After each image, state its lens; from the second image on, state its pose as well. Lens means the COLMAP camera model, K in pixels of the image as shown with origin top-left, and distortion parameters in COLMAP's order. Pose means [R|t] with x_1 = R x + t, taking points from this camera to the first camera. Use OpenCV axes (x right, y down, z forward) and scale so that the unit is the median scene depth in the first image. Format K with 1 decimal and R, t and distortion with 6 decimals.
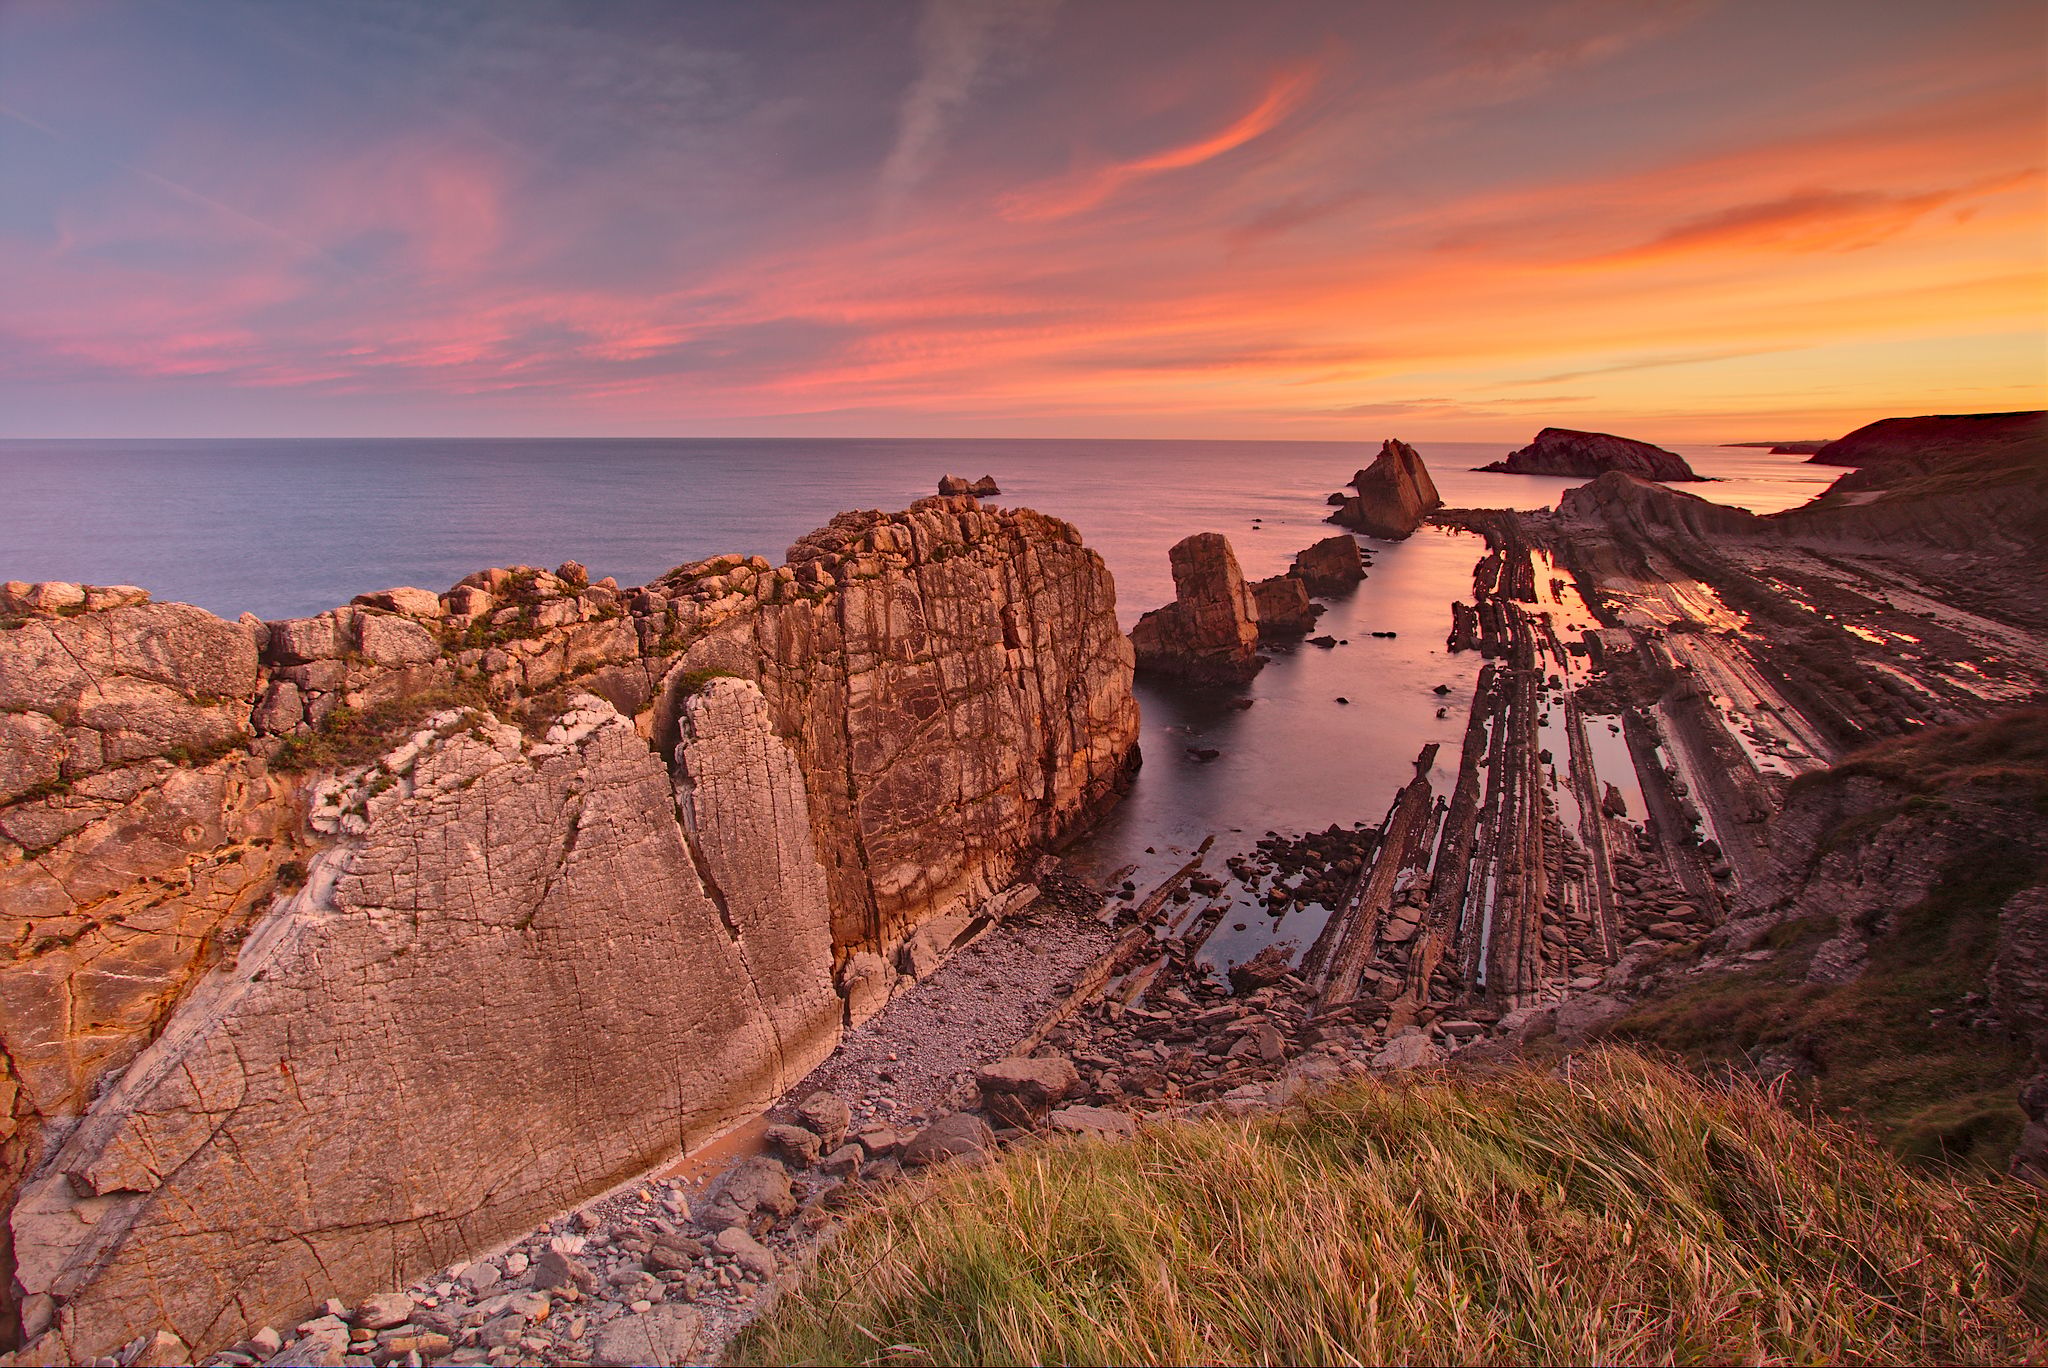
lens RADIAL K [[932.1, 0, 1024.0], [0, 932.1, 684.0], [0, 0, 1]] dist [-0.020707, 0.000906]
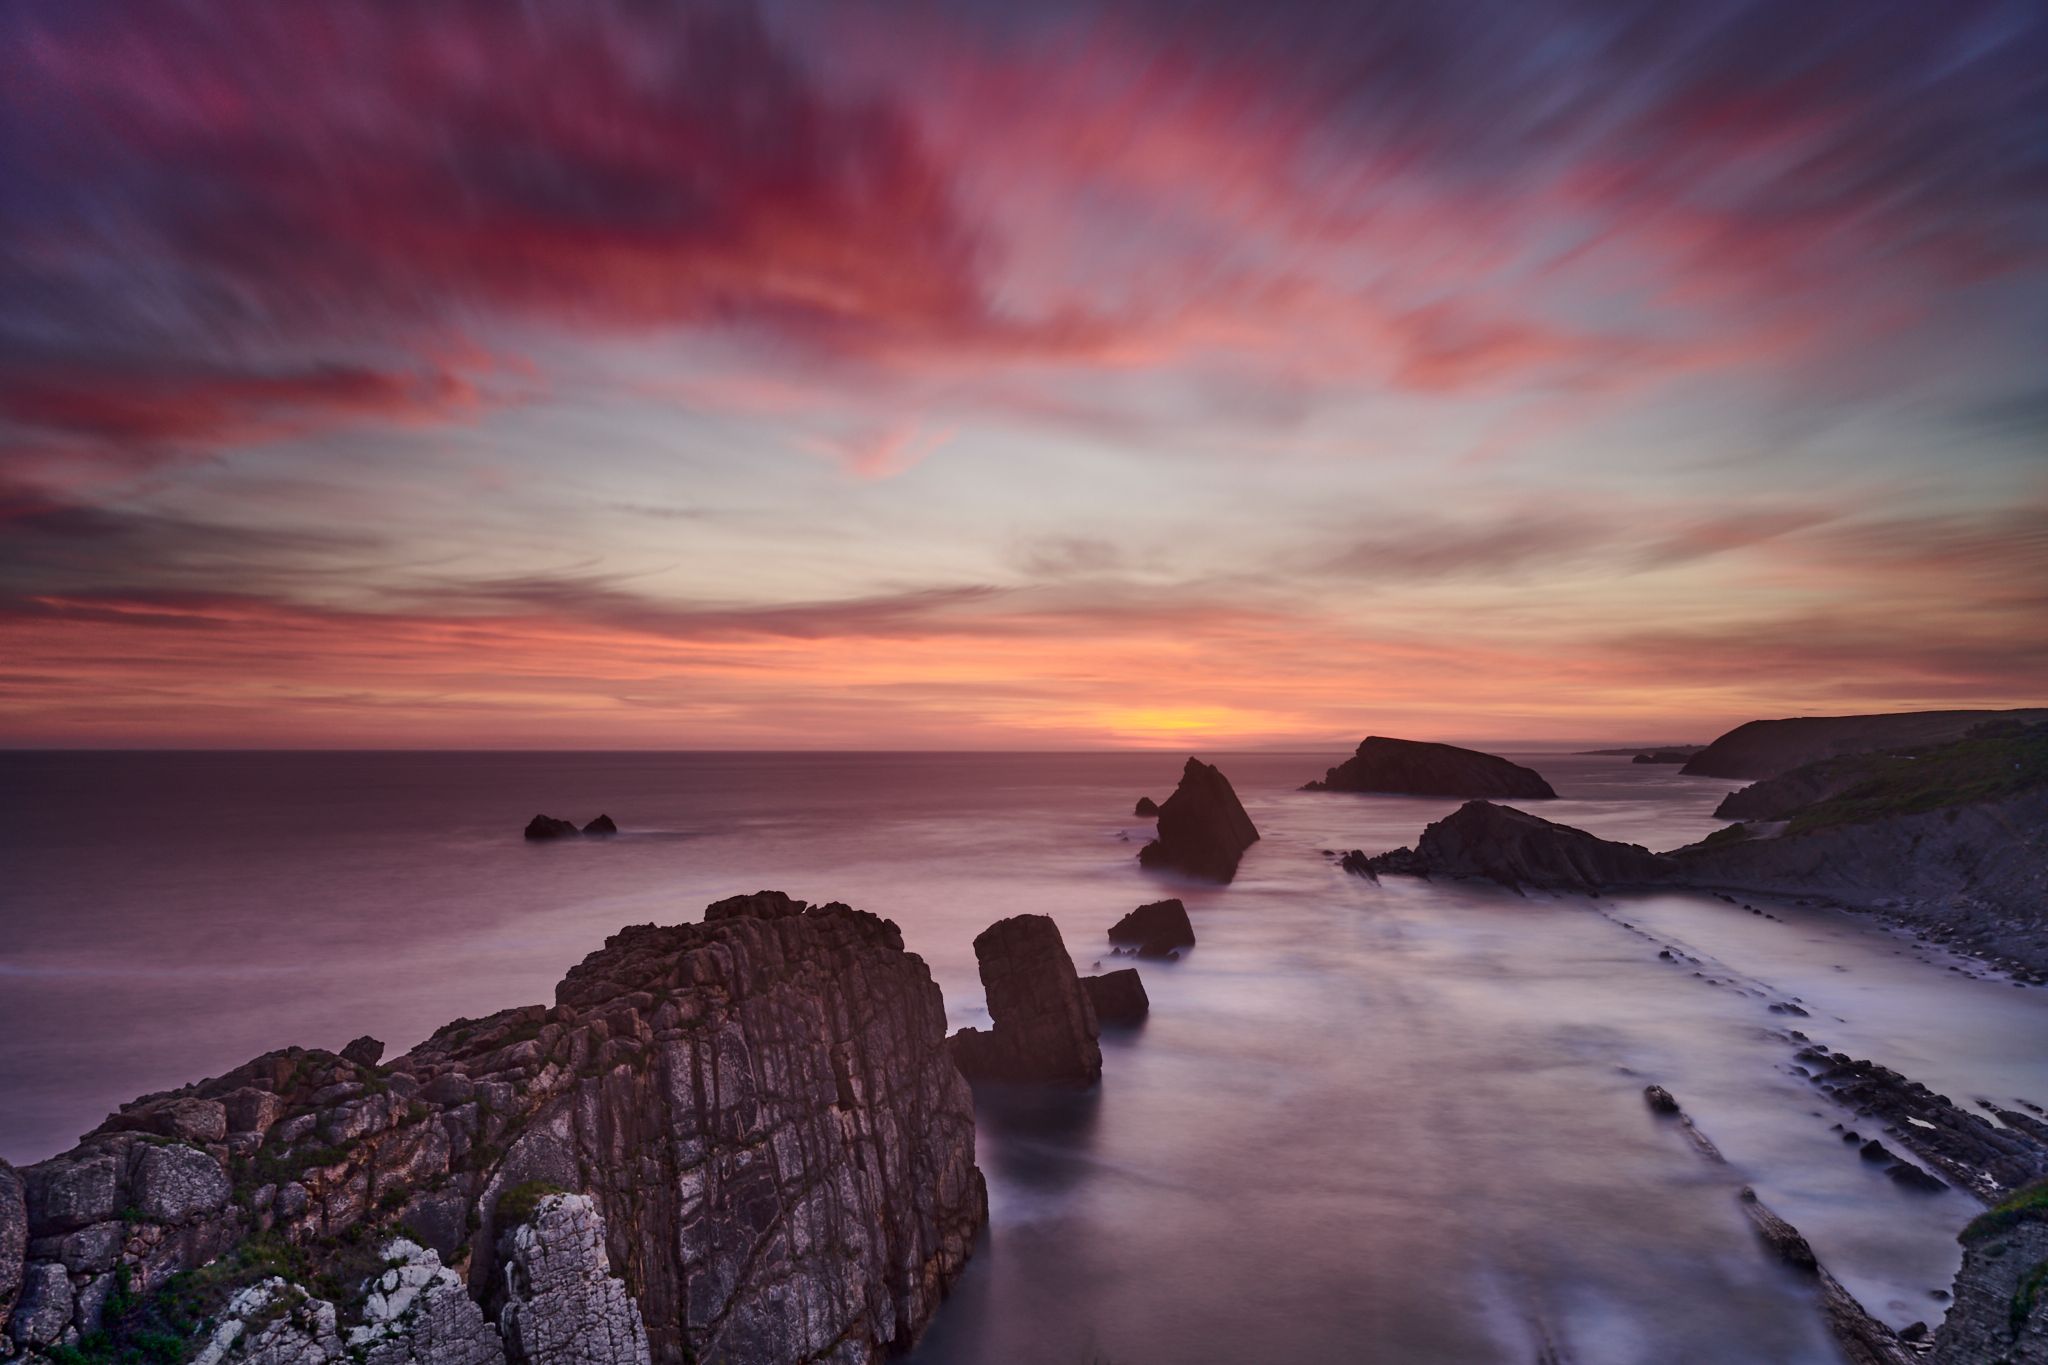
lens RADIAL K [[1410.6, 0, 1024.0], [0, 1410.6, 682.5], [0, 0, 1]] dist [-0.003080, 0.002056]
pose [[0.967523, 0.012191, 0.252489, -0.184408], [0.065160, 0.953055, -0.295705, -0.026879], [-0.244241, 0.302553, 0.921308, -0.117853]]
